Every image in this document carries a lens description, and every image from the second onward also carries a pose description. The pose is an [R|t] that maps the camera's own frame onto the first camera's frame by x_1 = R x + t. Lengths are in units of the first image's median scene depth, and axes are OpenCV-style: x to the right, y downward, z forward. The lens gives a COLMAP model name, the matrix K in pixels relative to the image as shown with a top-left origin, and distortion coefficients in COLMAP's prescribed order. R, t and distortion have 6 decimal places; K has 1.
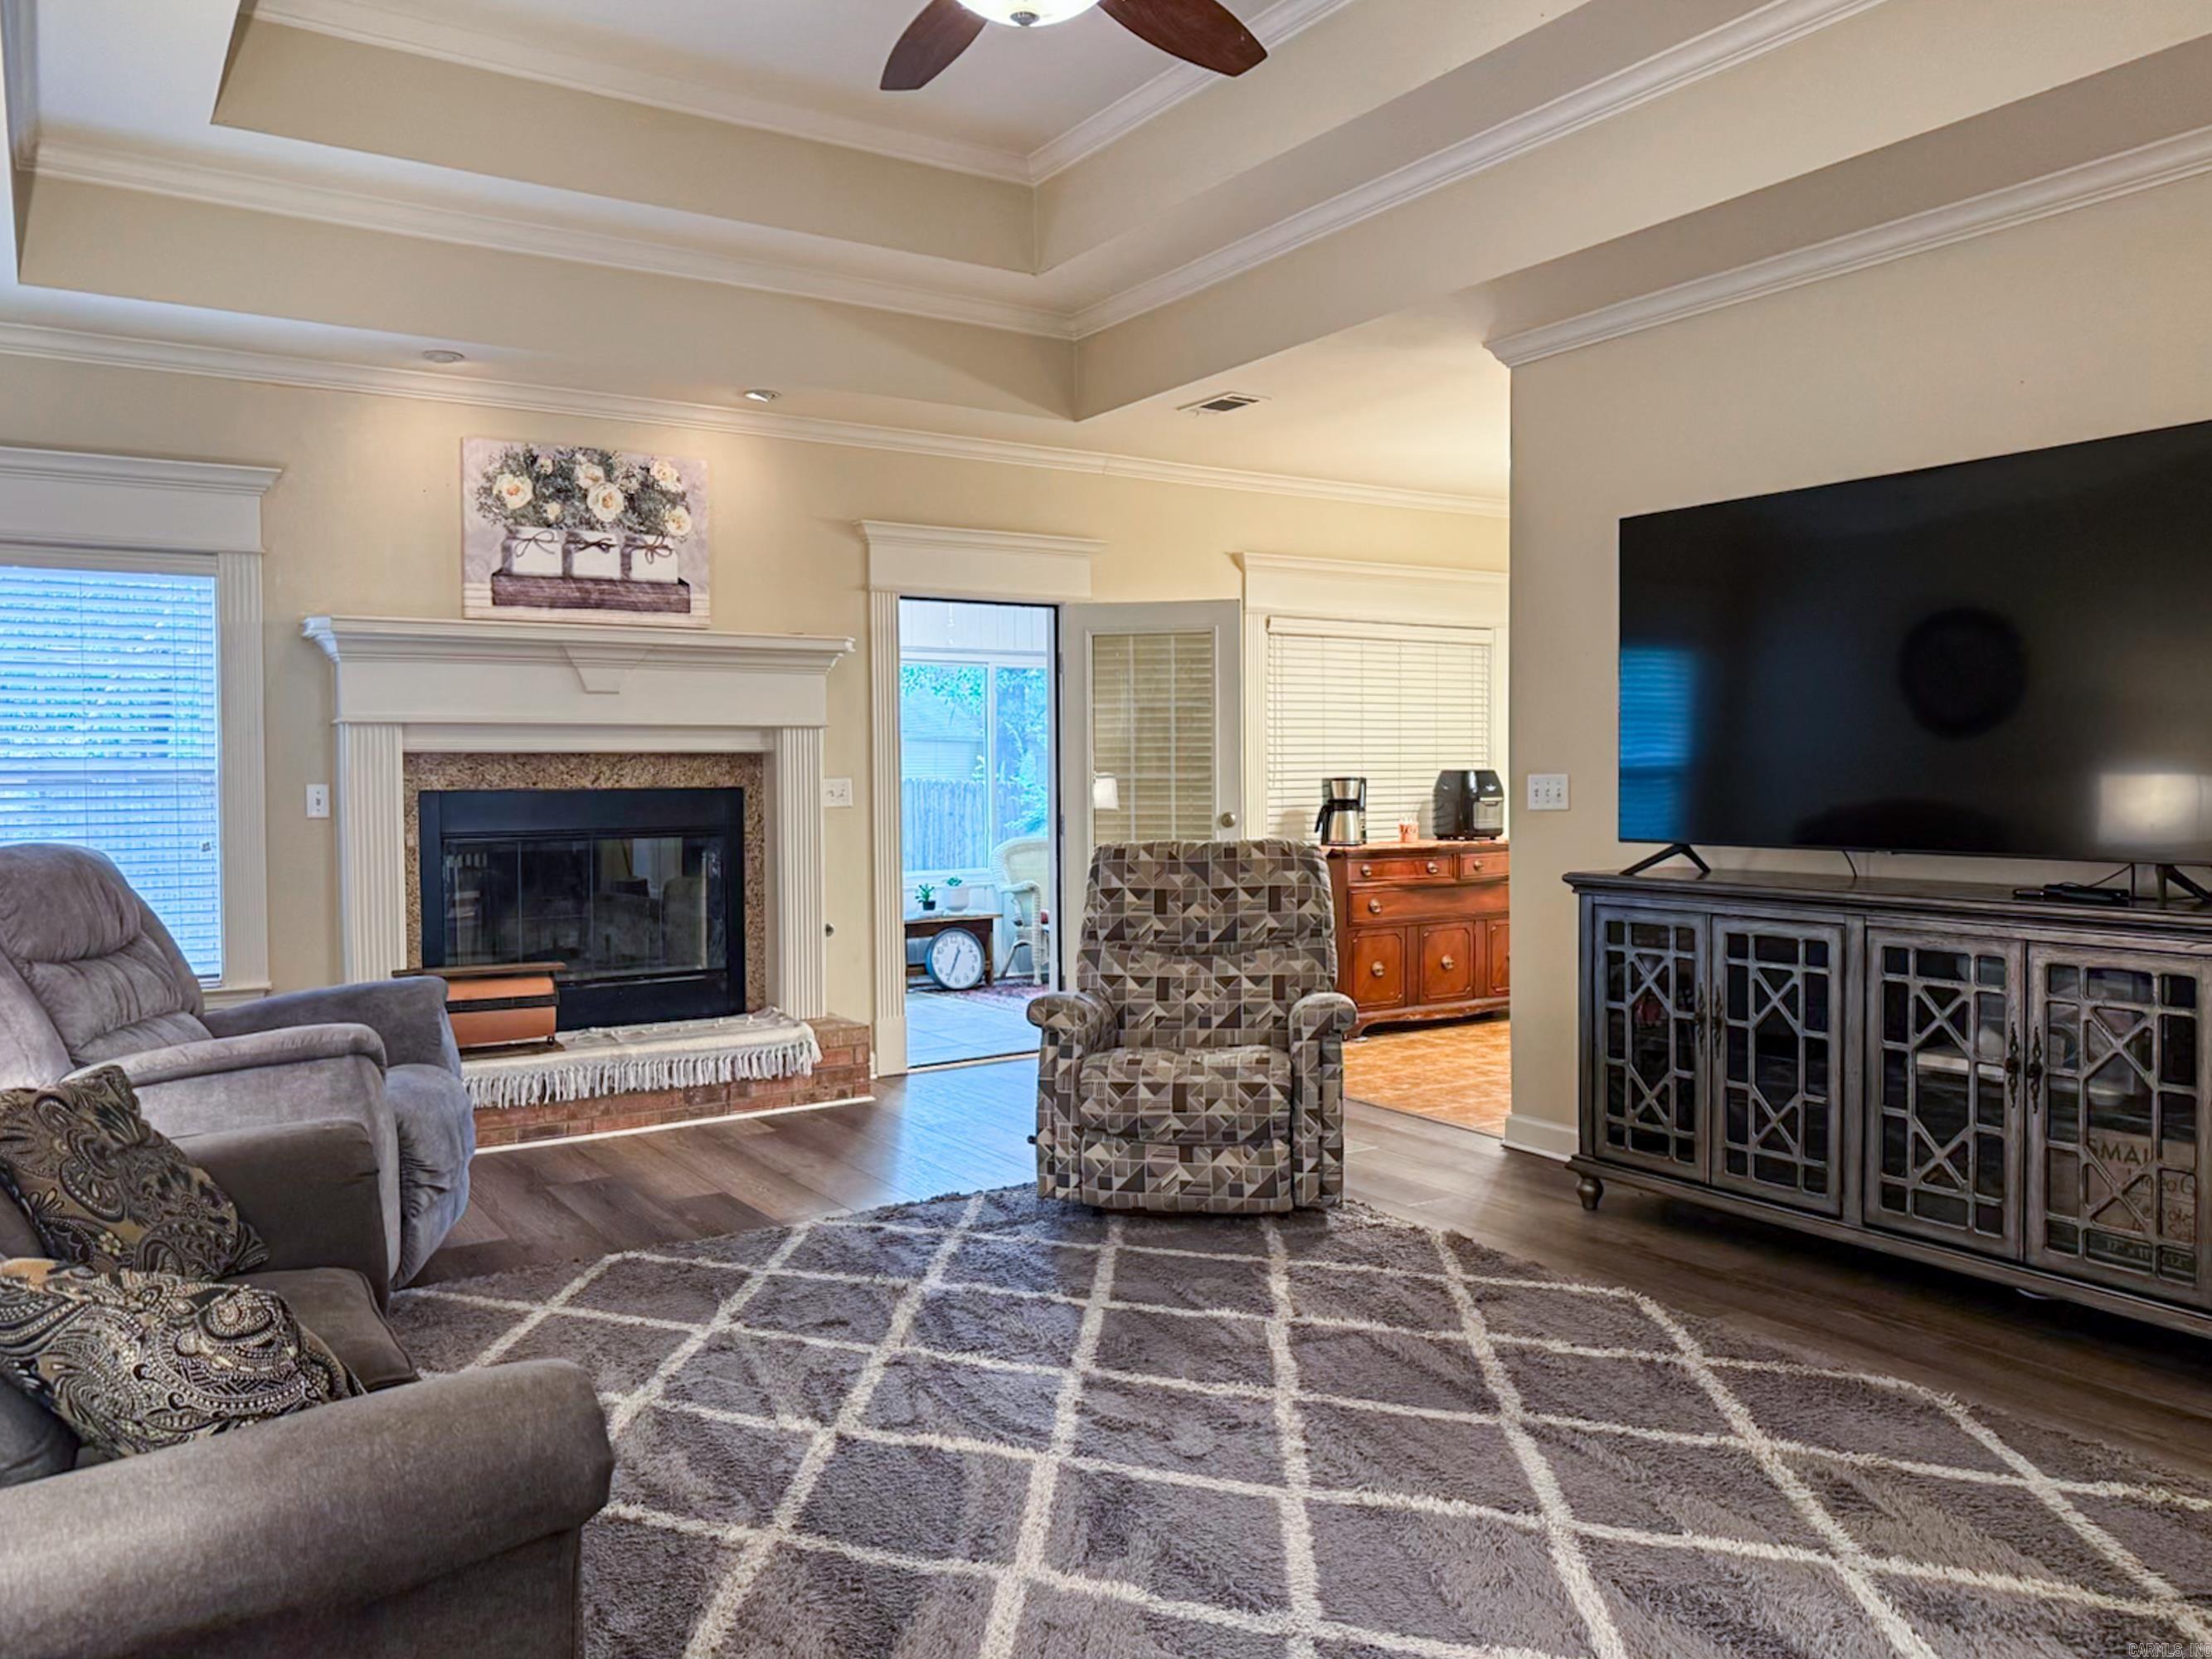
lens RADIAL K [[1622.3, 0, 1131.2], [0, 1622.3, 825.6], [0, 0, 1]] dist [0.049228, -0.074969]
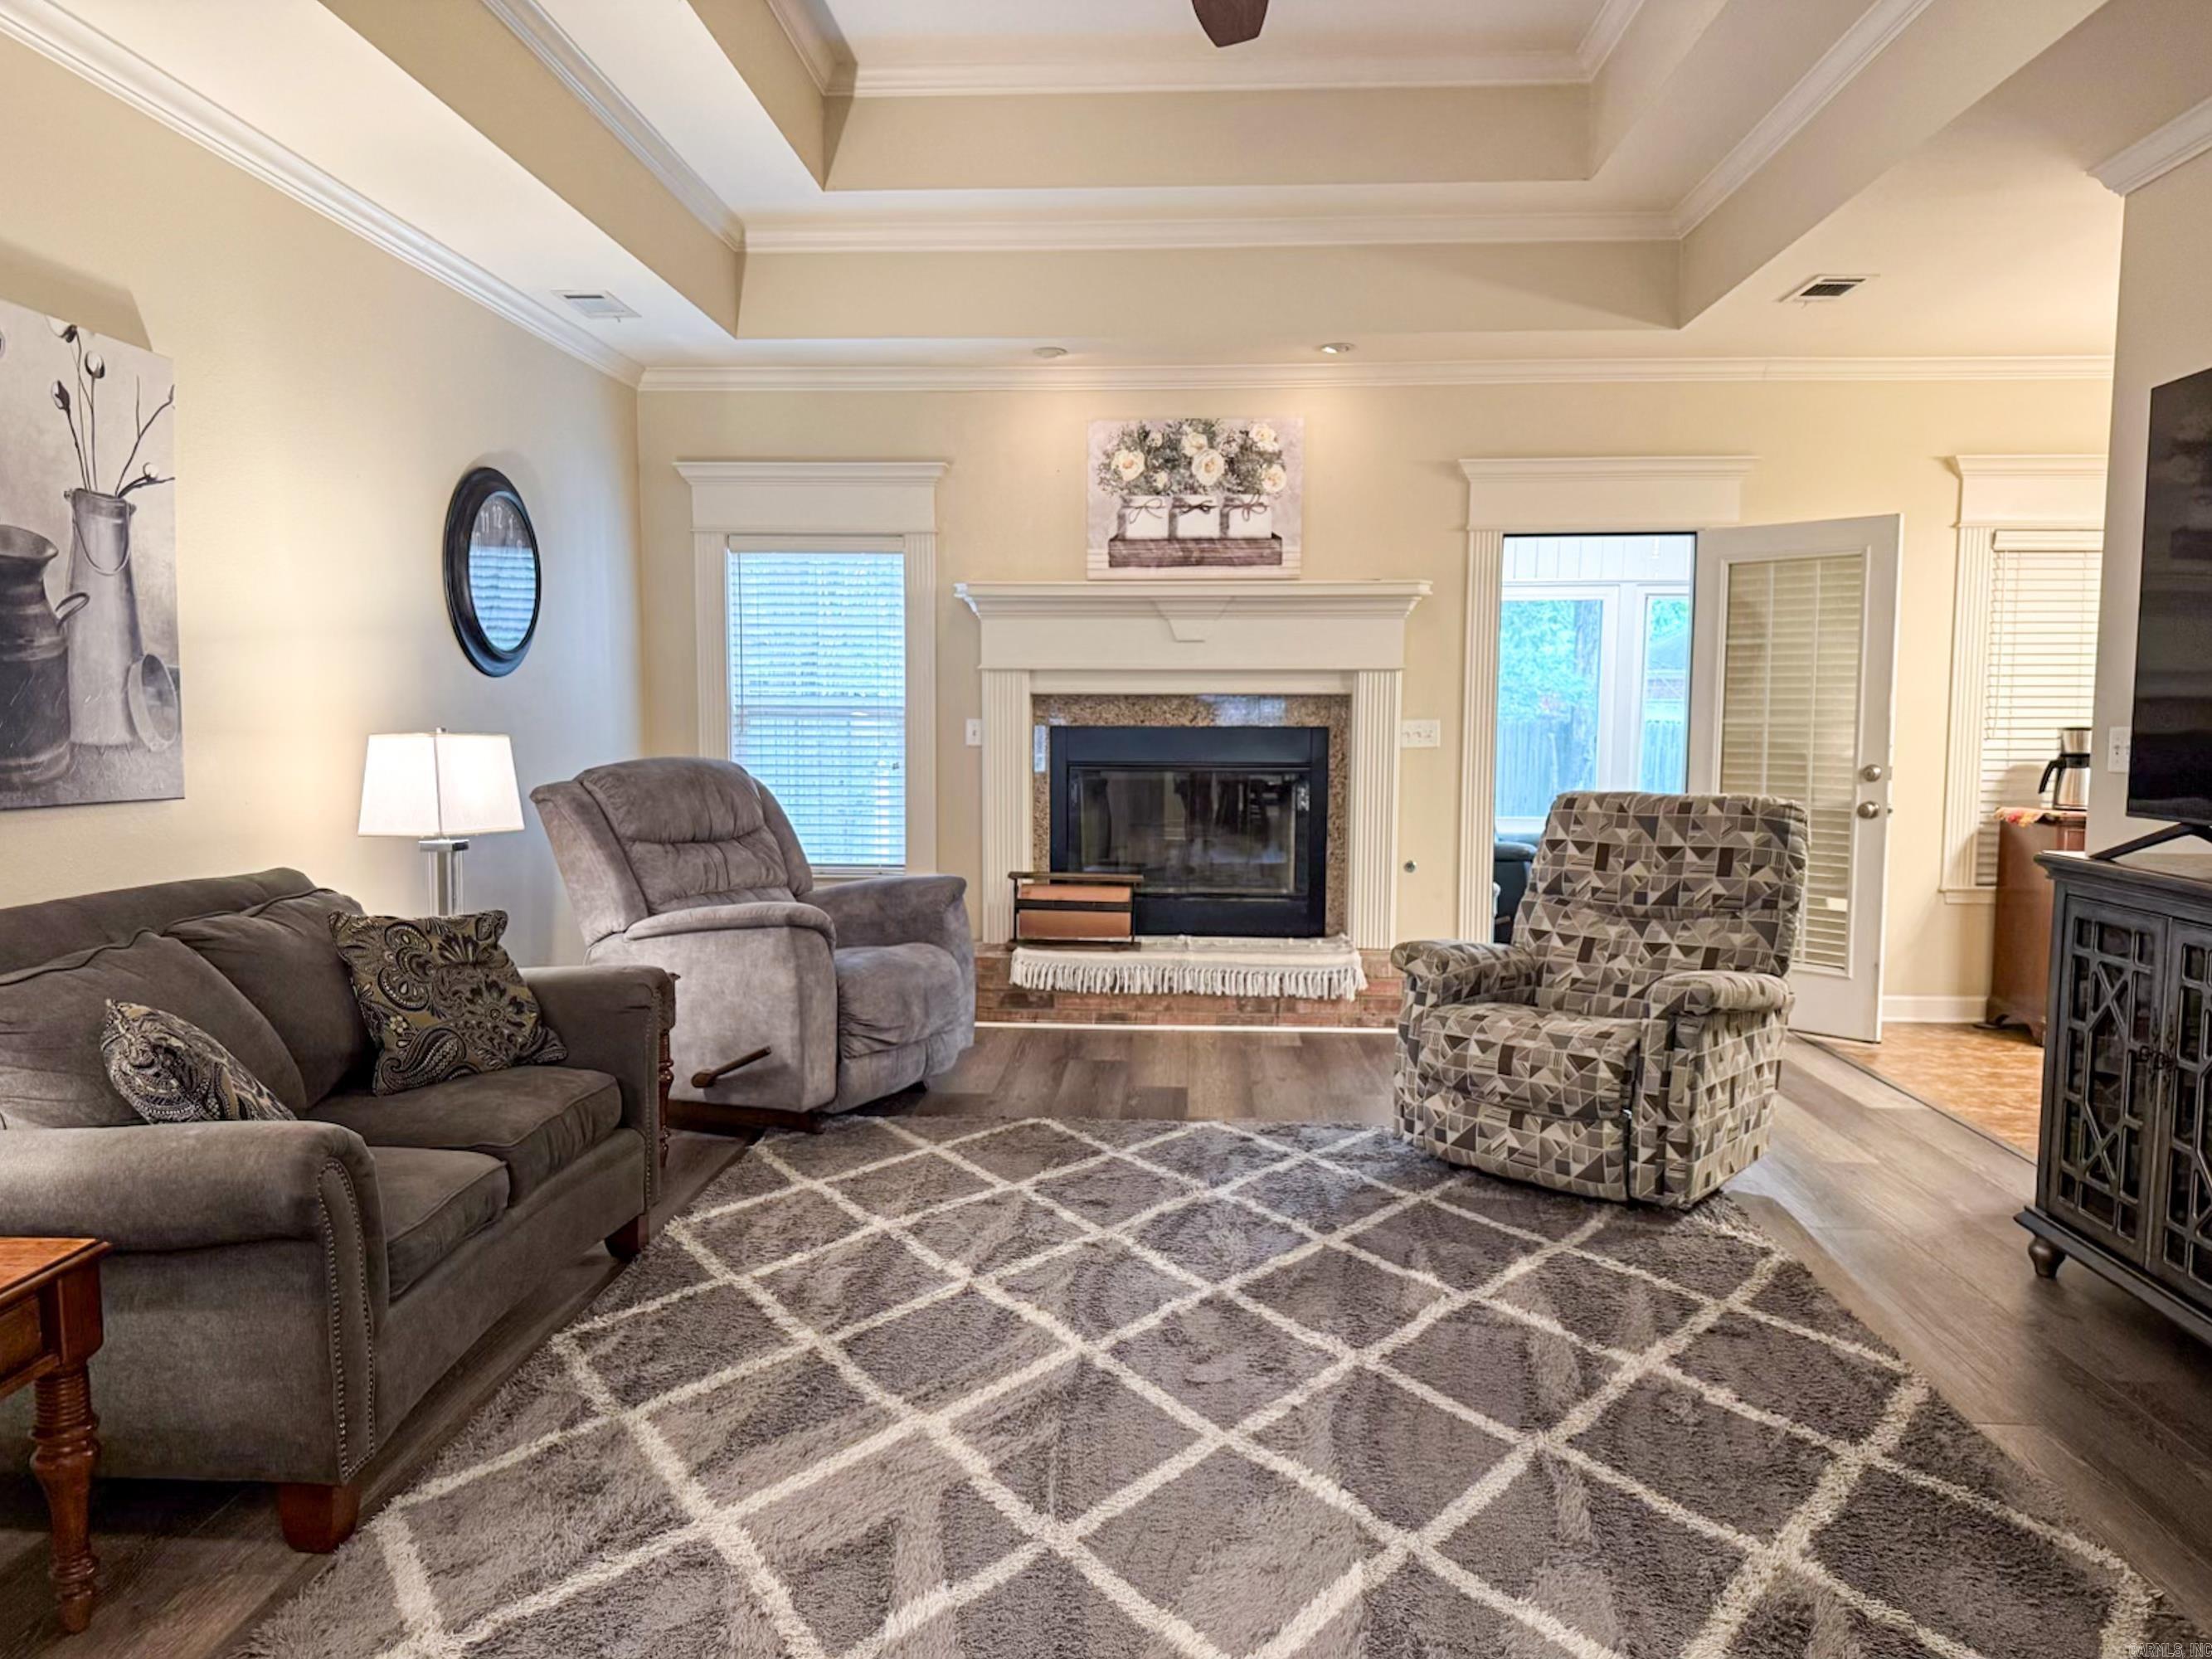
lens RADIAL K [[1566.4, 0, 1109.8], [0, 1566.4, 859.7], [0, 0, 1]] dist [0.165689, -0.283290]
pose [[0.800301, 0.067991, -0.595732, 0.385348], [-0.031781, 0.996964, 0.071089, -0.008334], [0.598756, -0.037960, 0.800031, 0.118872]]
